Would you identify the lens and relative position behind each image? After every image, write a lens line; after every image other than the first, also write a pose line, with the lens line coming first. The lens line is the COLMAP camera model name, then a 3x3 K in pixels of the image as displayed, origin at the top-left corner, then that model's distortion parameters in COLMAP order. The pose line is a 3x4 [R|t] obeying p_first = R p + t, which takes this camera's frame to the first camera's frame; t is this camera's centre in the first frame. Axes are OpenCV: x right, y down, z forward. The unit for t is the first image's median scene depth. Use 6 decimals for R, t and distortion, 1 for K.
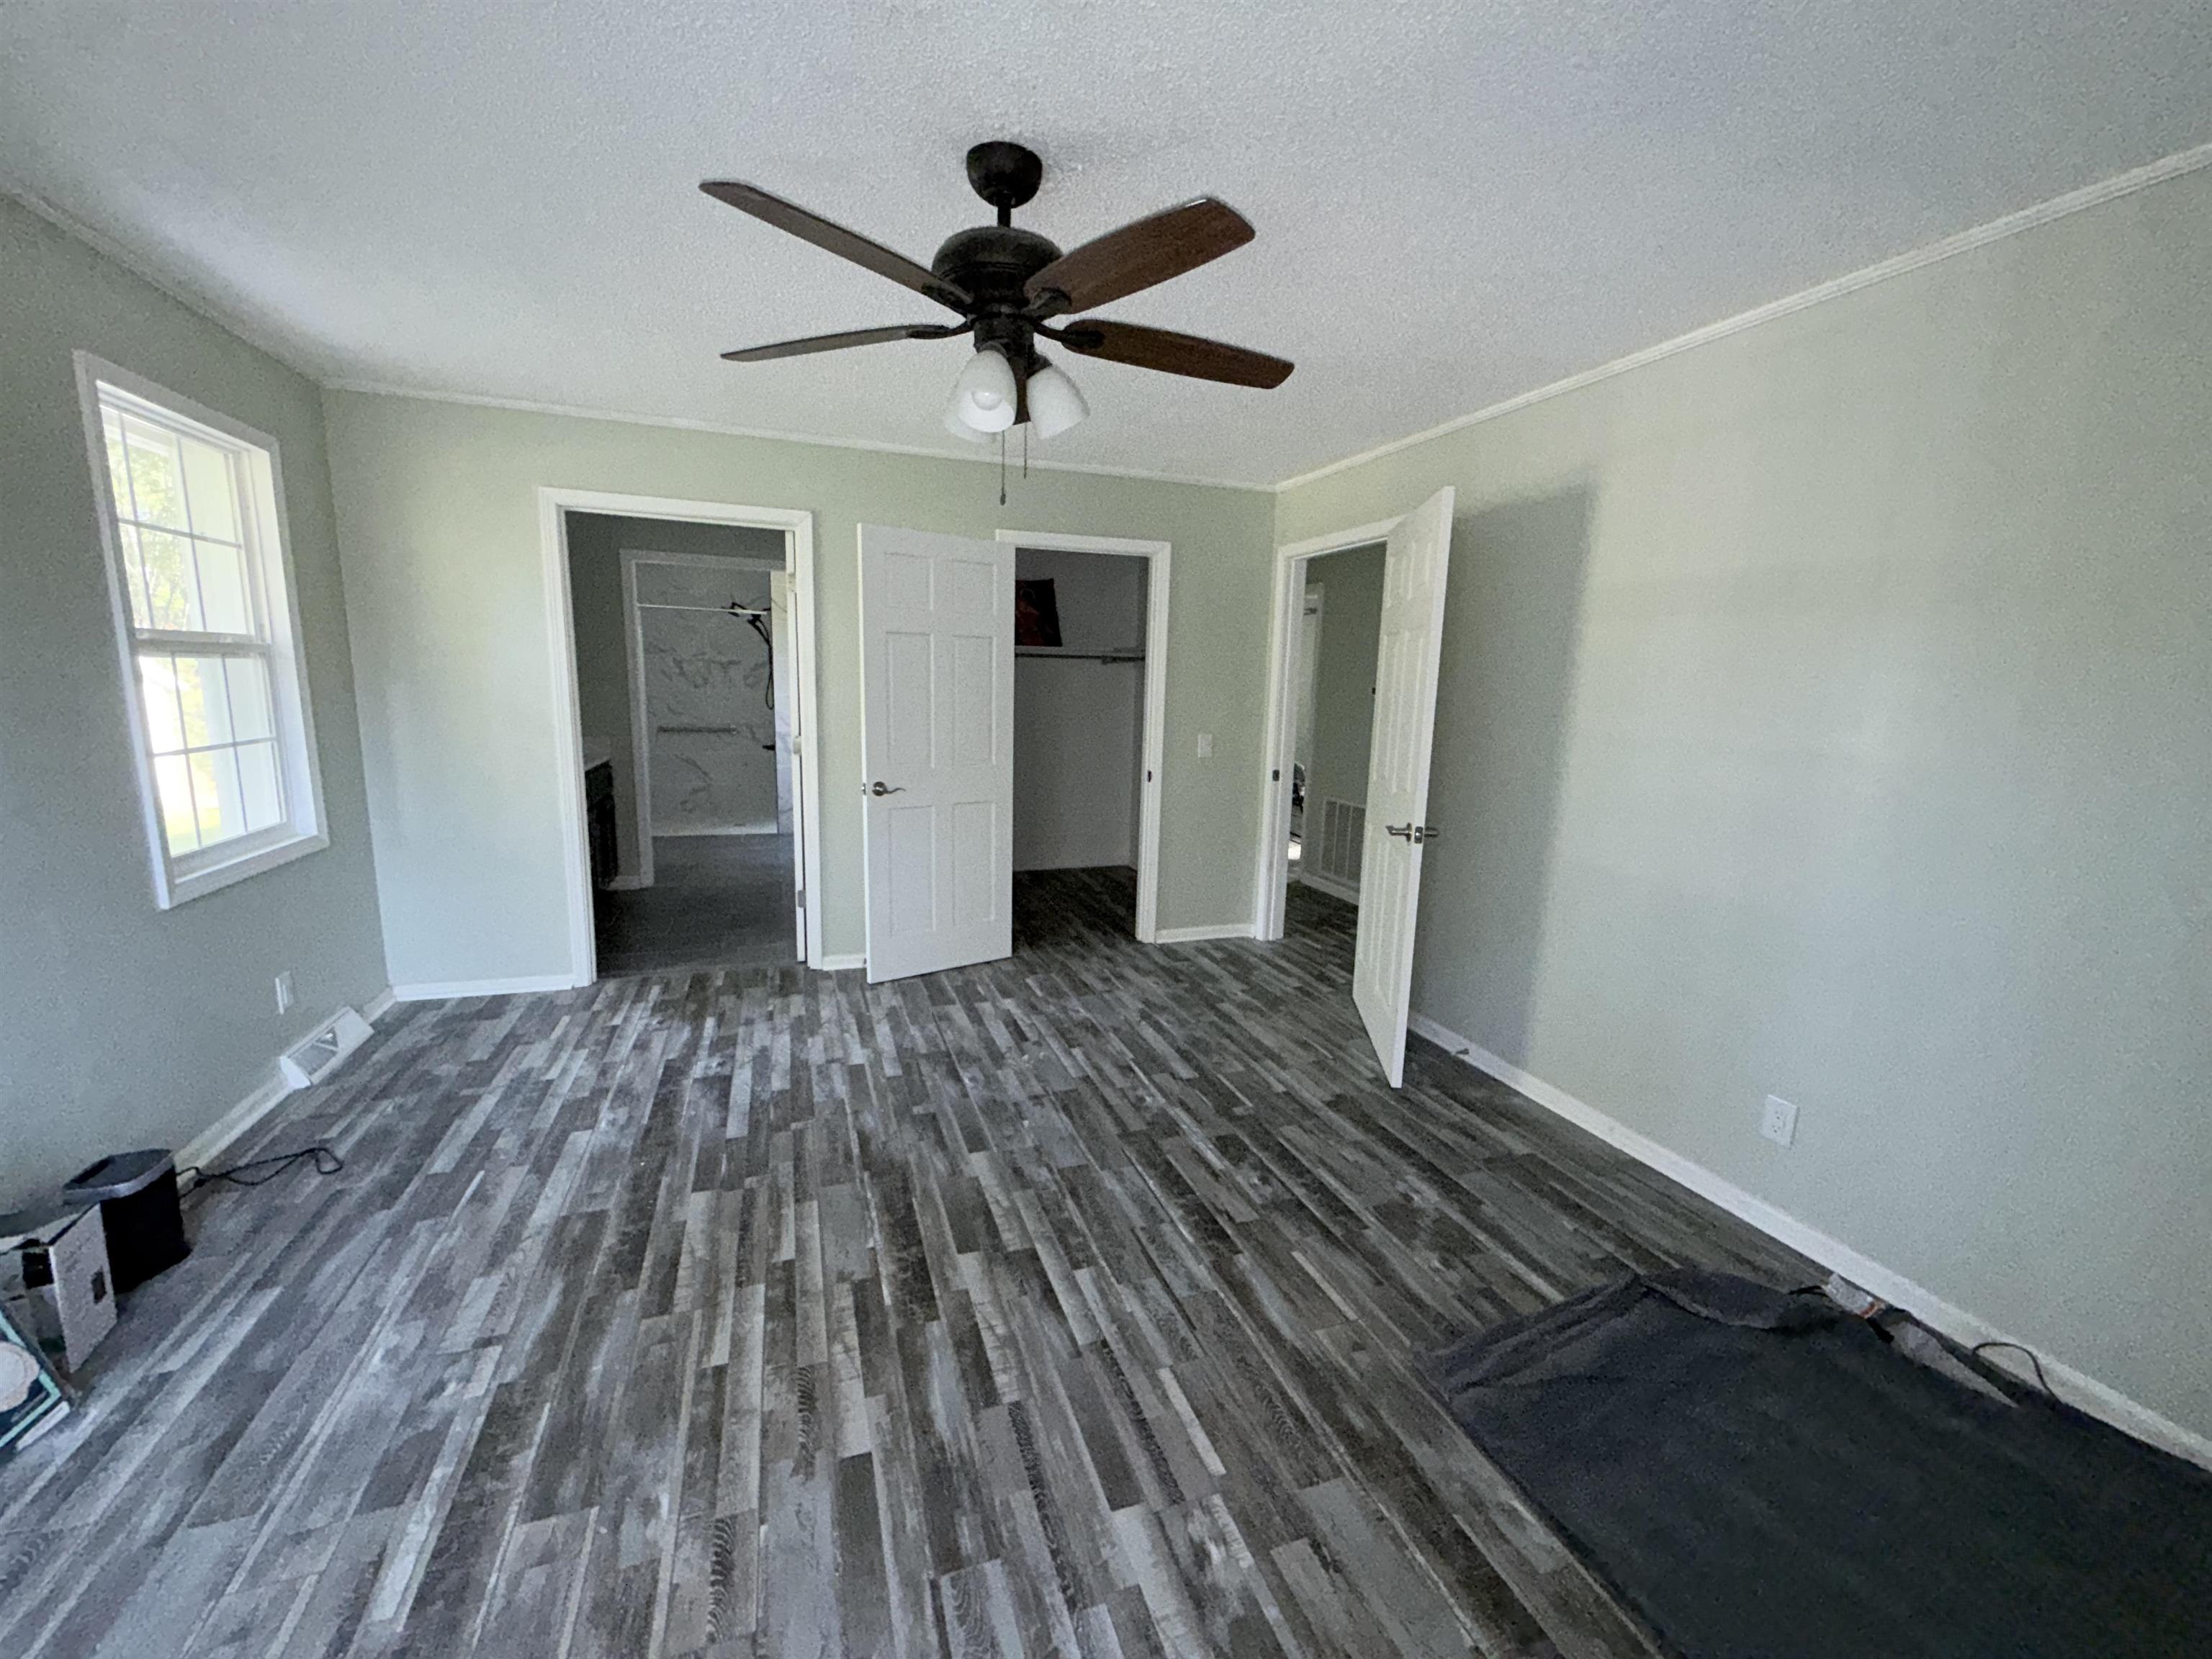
lens RADIAL K [[889.6, 0, 1095.7], [0, 889.6, 831.8], [0, 0, 1]] dist [0.003200, 0.000118]
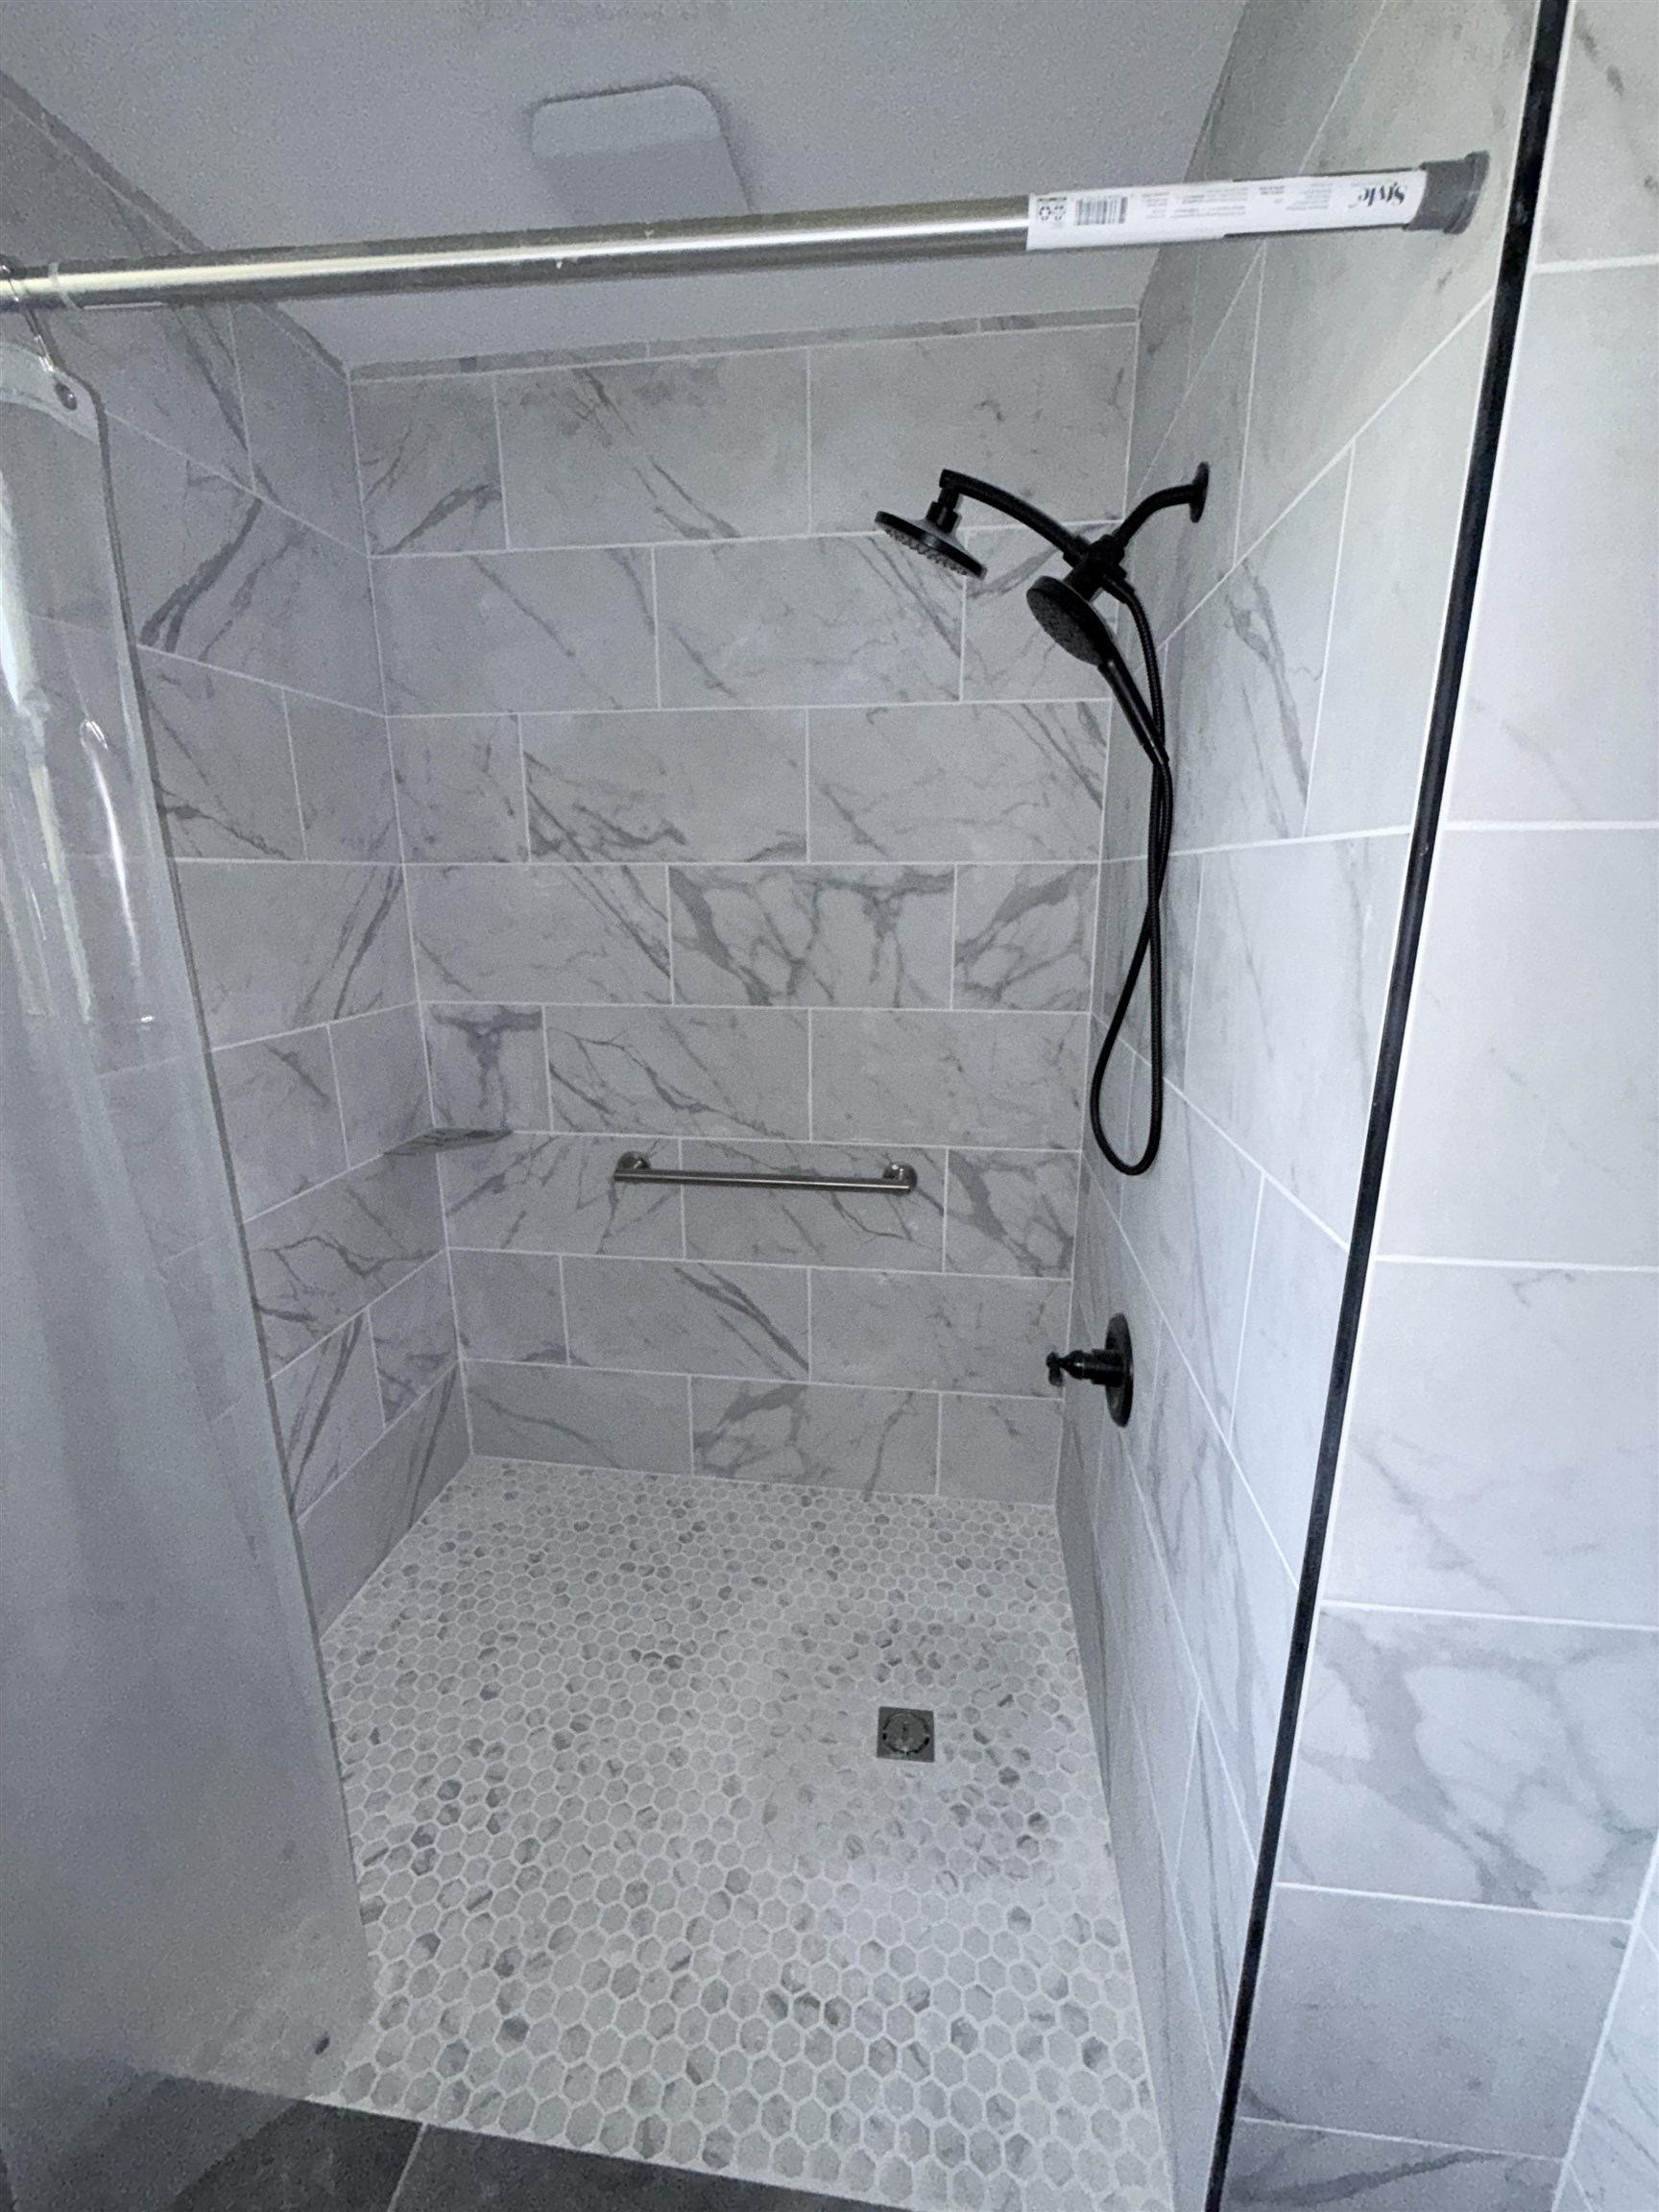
lens RADIAL K [[889.6, 0, 832.1], [0, 889.6, 1105.0], [0, 0, 1]] dist [0.003200, 0.000118]
pose [[0.900138, 0.080297, -0.428140, -0.325888], [-0.051899, 0.995632, 0.077615, -0.150686], [0.432502, -0.047644, 0.900373, 0.785315]]
